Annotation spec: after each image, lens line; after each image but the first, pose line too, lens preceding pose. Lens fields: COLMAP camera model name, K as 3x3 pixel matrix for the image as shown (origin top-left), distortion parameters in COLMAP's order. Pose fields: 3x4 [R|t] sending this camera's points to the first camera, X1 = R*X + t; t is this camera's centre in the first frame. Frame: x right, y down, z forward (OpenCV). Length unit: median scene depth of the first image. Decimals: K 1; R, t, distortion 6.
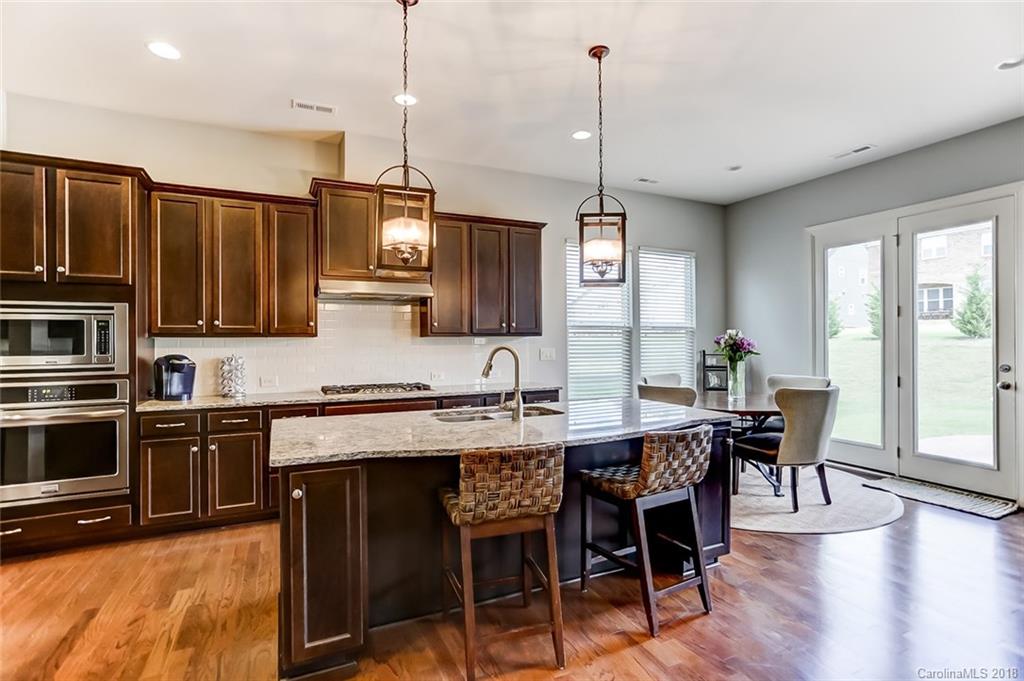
lens RADIAL K [[502.4, 0, 512.0], [0, 502.4, 340.5], [0, 0, 1]] dist [-0.045473, 0.031467]
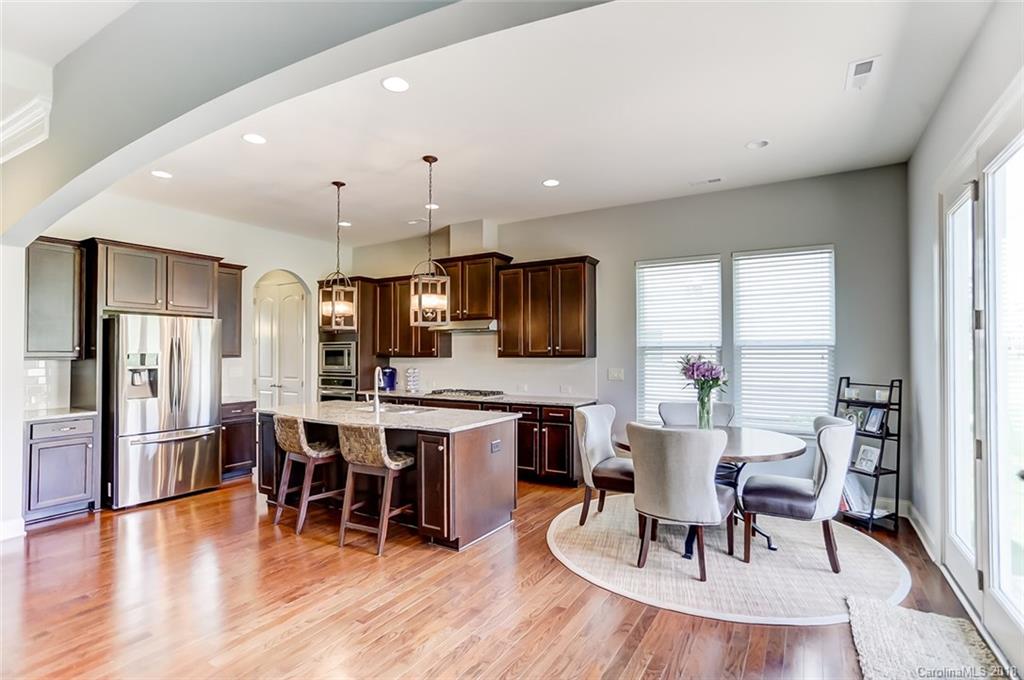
lens RADIAL K [[502.4, 0, 512.0], [0, 502.4, 340.0], [0, 0, 1]] dist [-0.045473, 0.031467]
pose [[0.554190, -0.018776, -0.832178, 1.210634], [0.000143, 0.999748, -0.022461, -0.030928], [0.832390, 0.012328, 0.554053, 0.336564]]
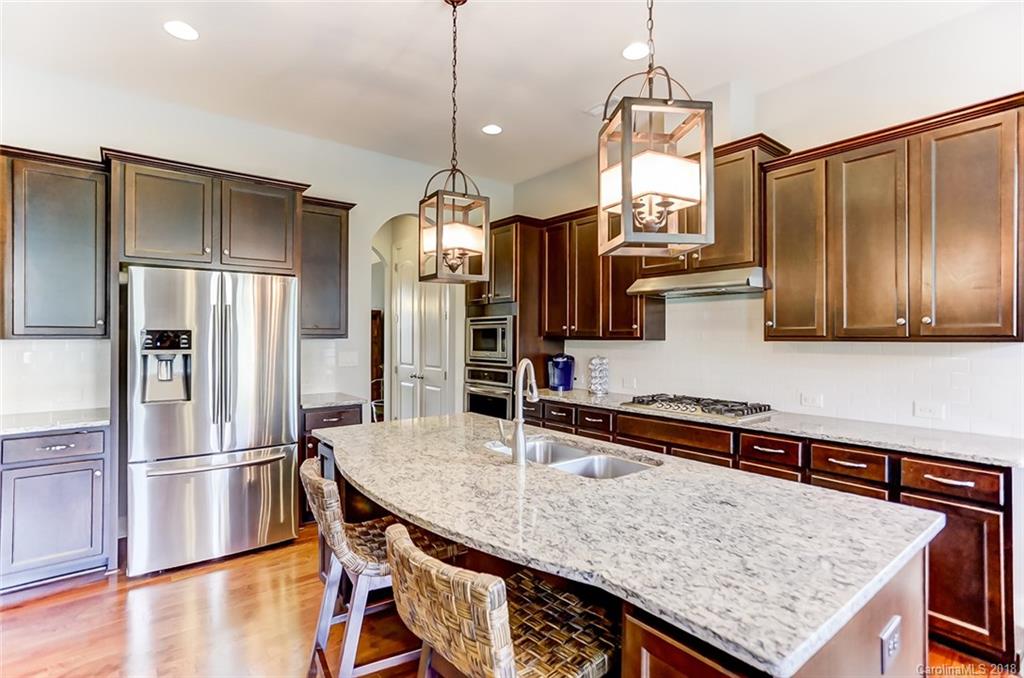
lens RADIAL K [[502.4, 0, 512.0], [0, 502.4, 339.0], [0, 0, 1]] dist [-0.045473, 0.031467]
pose [[0.222756, 0.008965, -0.974833, 0.525648], [-0.003041, 0.999959, 0.008501, -0.019087], [0.974869, 0.001071, 0.222775, 0.612936]]
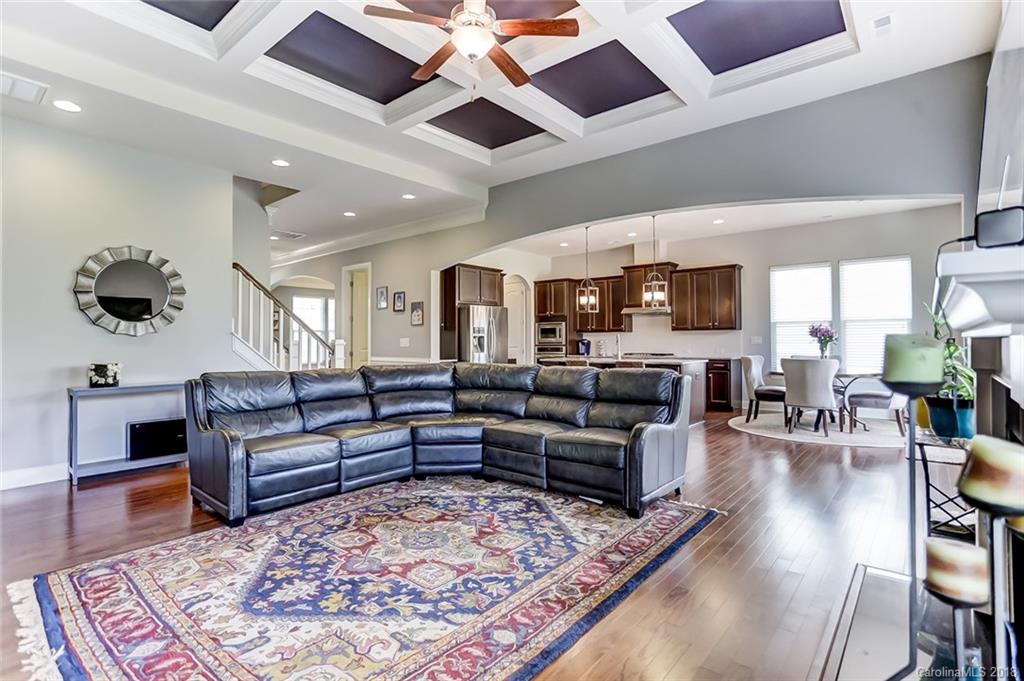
lens RADIAL K [[502.4, 0, 512.0], [0, 502.4, 340.5], [0, 0, 1]] dist [-0.045473, 0.031467]
pose [[0.423878, -0.002723, -0.905715, 1.733182], [0.003122, 0.999994, -0.001545, 0.039982], [0.905714, -0.002172, 0.423884, -0.572857]]
